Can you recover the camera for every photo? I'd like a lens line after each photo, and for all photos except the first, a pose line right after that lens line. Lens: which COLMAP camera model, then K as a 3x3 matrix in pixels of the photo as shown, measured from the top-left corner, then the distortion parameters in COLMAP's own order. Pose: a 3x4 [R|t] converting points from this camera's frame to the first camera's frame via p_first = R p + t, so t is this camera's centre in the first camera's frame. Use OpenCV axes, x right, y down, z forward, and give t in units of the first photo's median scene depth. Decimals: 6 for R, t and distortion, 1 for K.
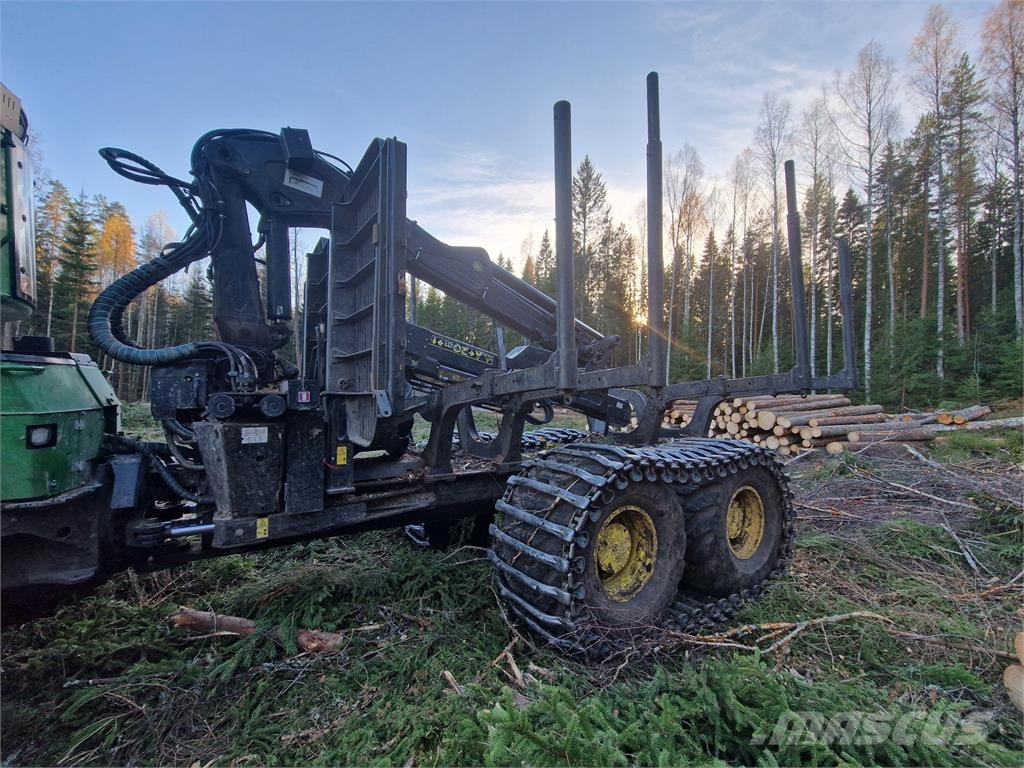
lens RADIAL K [[416.8, 0, 510.4], [0, 416.8, 386.2], [0, 0, 1]] dist [0.007555, -0.006056]
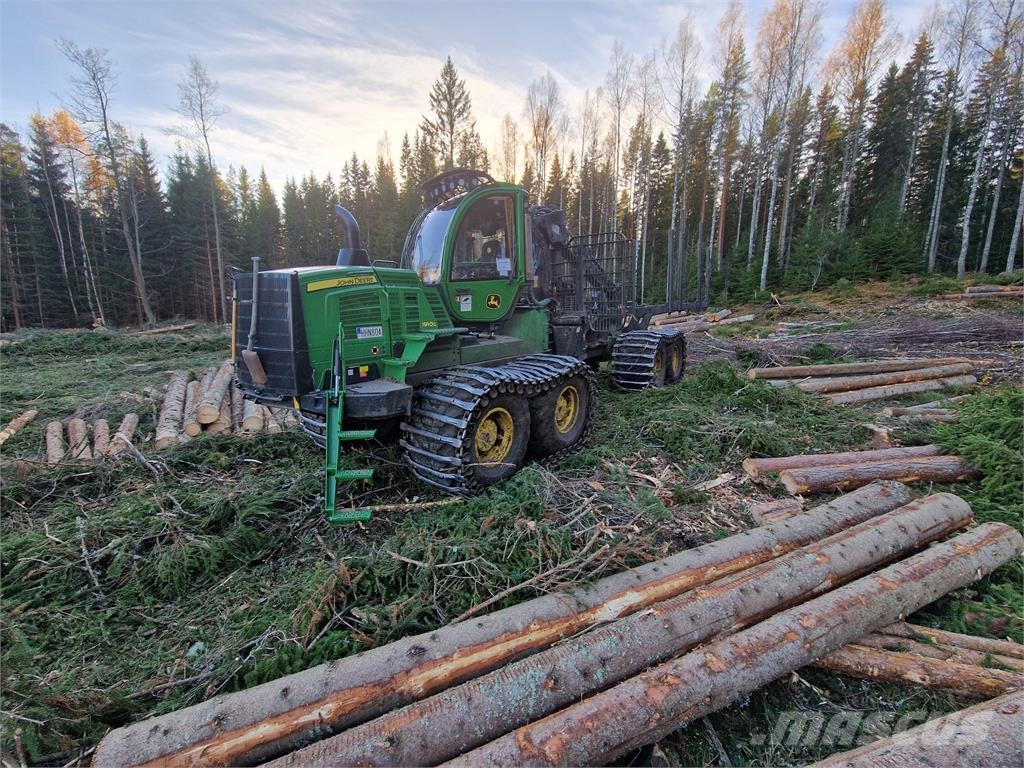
lens RADIAL K [[419.5, 0, 513.9], [0, 419.5, 389.3], [0, 0, 1]] dist [0.001527, -0.005905]
pose [[0.922892, -0.094571, 0.373266, -1.882704], [0.013143, 0.976543, 0.214922, -0.105841], [-0.384836, -0.193444, 0.902486, -1.425721]]
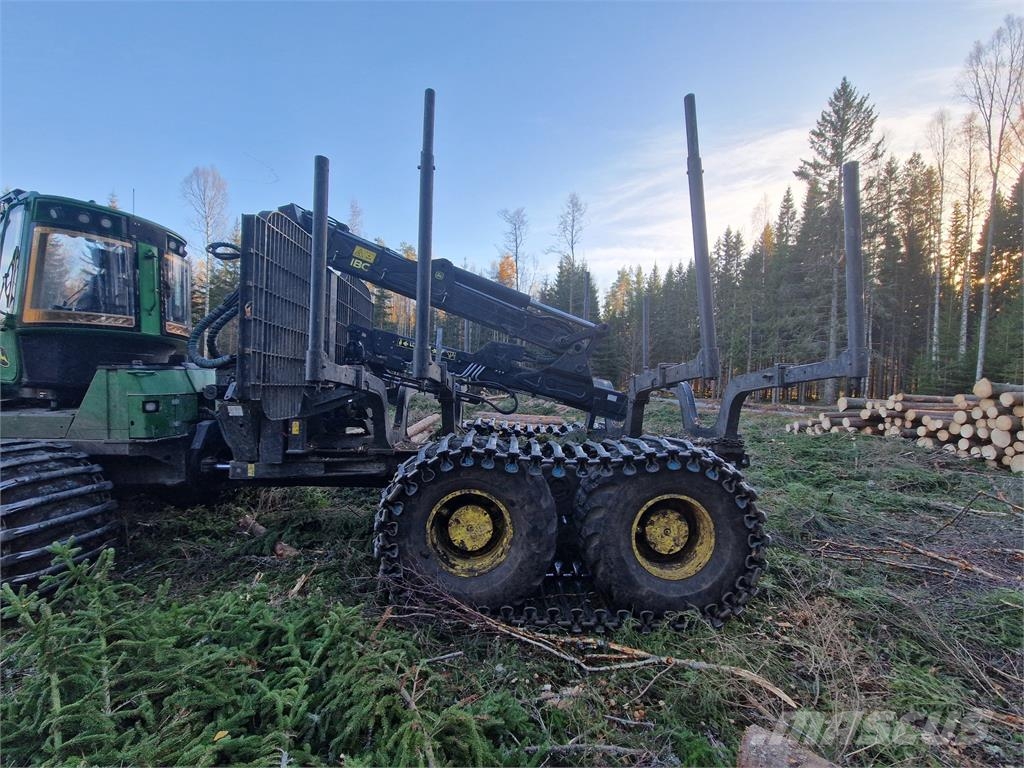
lens RADIAL K [[418.1, 0, 508.2], [0, 418.1, 388.0], [0, 0, 1]] dist [-0.001203, -0.000401]
pose [[0.851953, -0.000081, -0.523619, 0.948033], [0.009889, 0.999824, 0.015936, 0.011771], [0.523526, -0.018755, 0.851803, 0.148799]]
